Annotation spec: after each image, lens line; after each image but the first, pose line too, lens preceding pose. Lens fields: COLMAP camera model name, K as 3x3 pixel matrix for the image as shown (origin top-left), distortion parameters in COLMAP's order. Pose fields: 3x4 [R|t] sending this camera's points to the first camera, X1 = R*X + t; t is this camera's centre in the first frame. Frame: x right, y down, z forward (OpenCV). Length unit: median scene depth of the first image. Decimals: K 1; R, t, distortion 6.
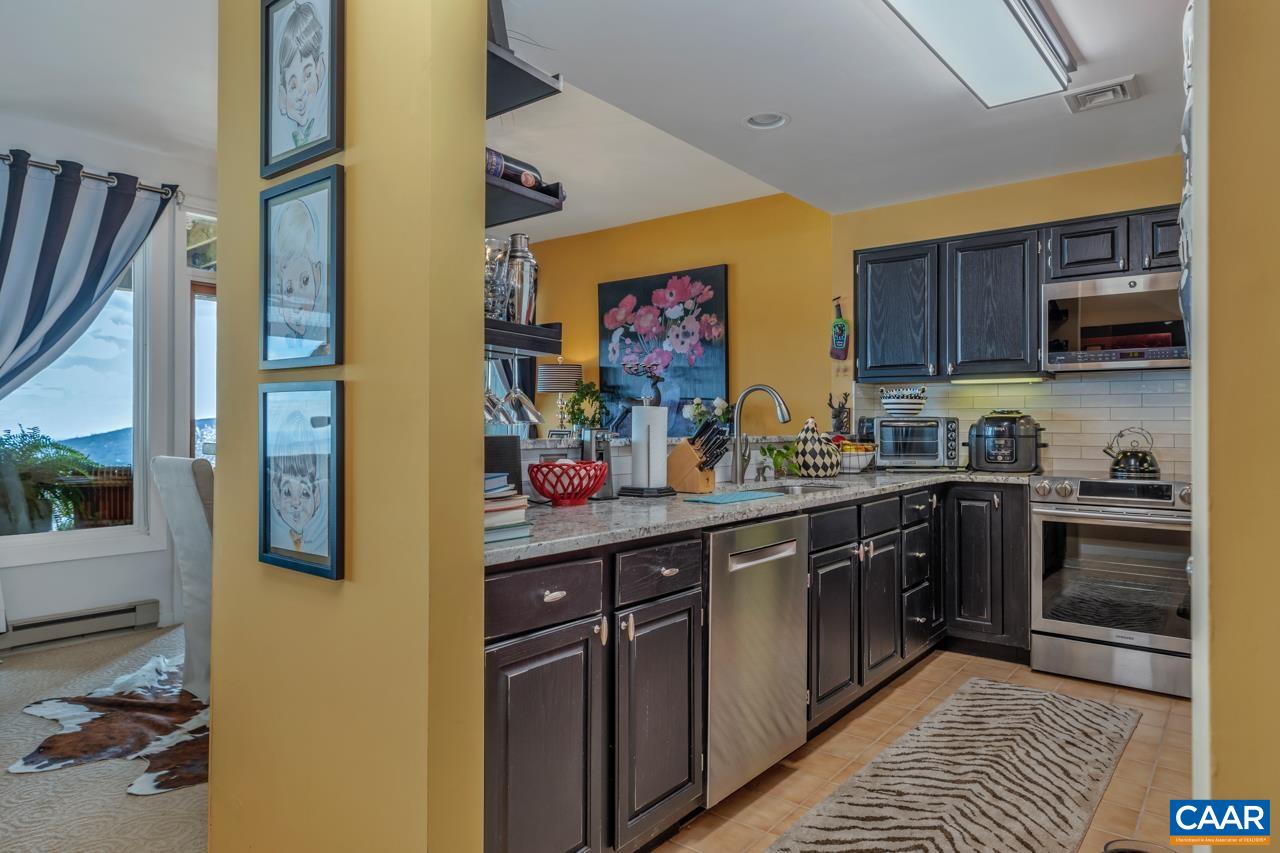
lens RADIAL K [[778.2, 0, 641.4], [0, 778.2, 419.6], [0, 0, 1]] dist [-0.006074, 0.001143]
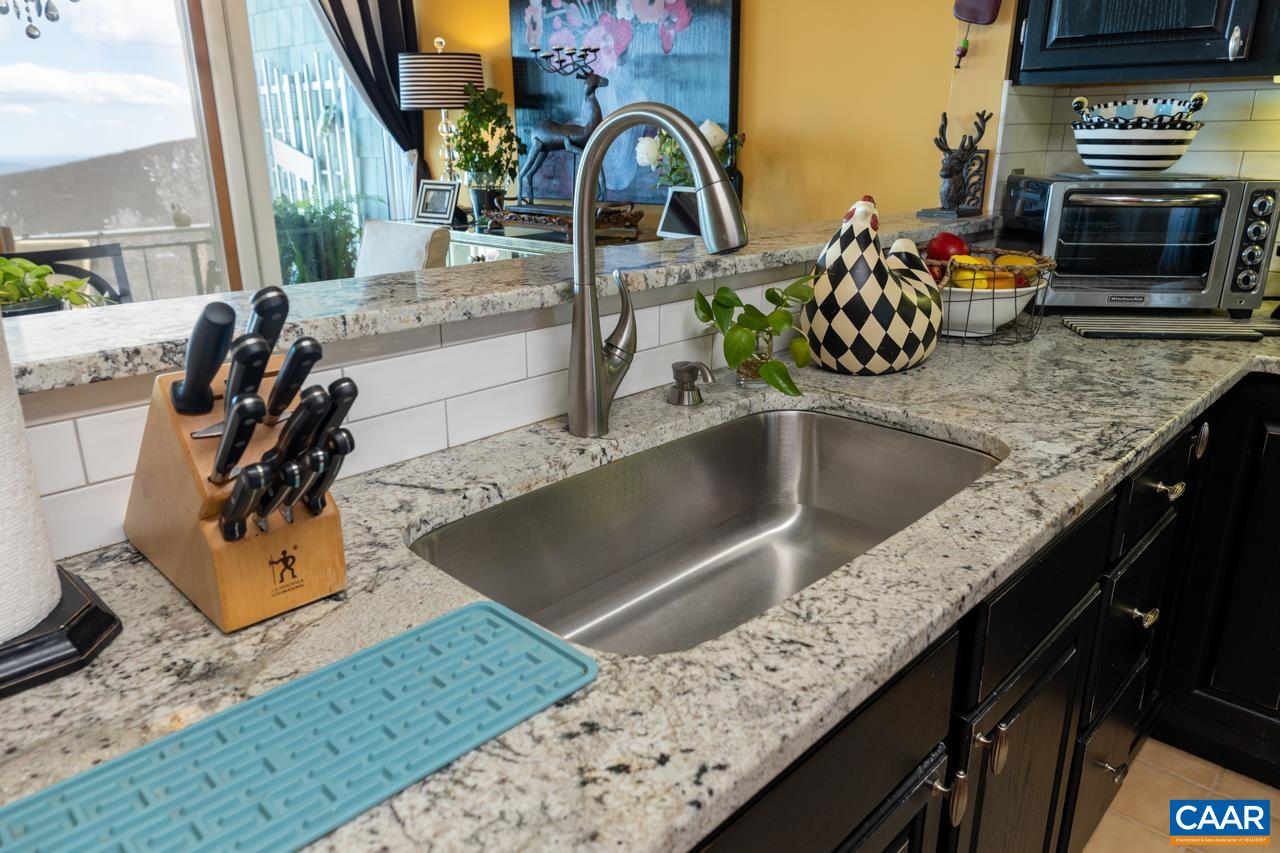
lens RADIAL K [[867.0, 0, 628.2], [0, 867.0, 416.8], [0, 0, 1]] dist [0.011193, 0.001496]
pose [[0.993262, 0.030902, -0.111696, 0.142792], [0.005587, 0.949906, 0.312485, -0.027932], [0.115757, -0.311004, 0.943333, 0.530858]]
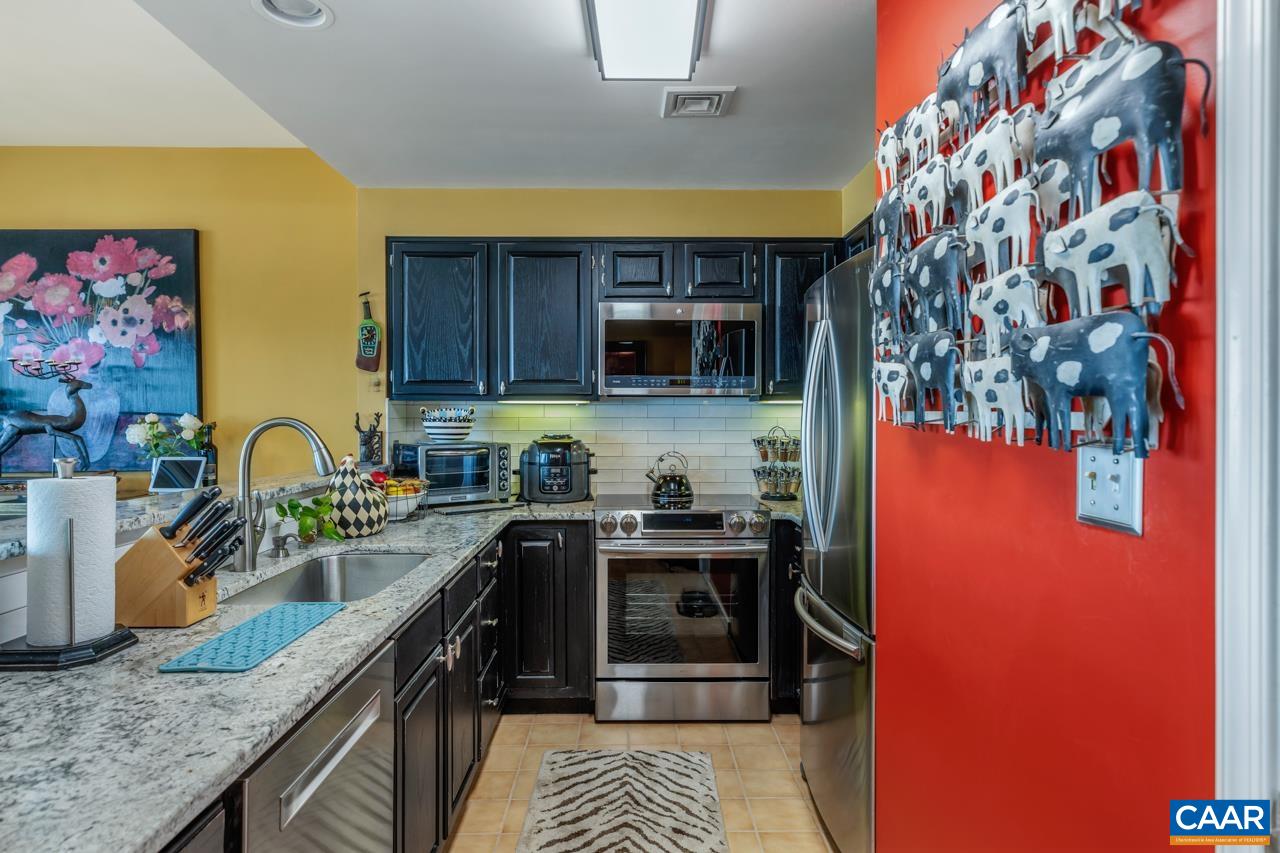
lens RADIAL K [[729.8, 0, 633.3], [0, 729.8, 420.6], [0, 0, 1]] dist [0.016649, -0.003840]
pose [[0.782182, -0.007015, 0.623010, -0.001501], [-0.002726, 0.999889, 0.014681, -0.040888], [-0.623044, -0.013182, 0.782076, 0.260928]]
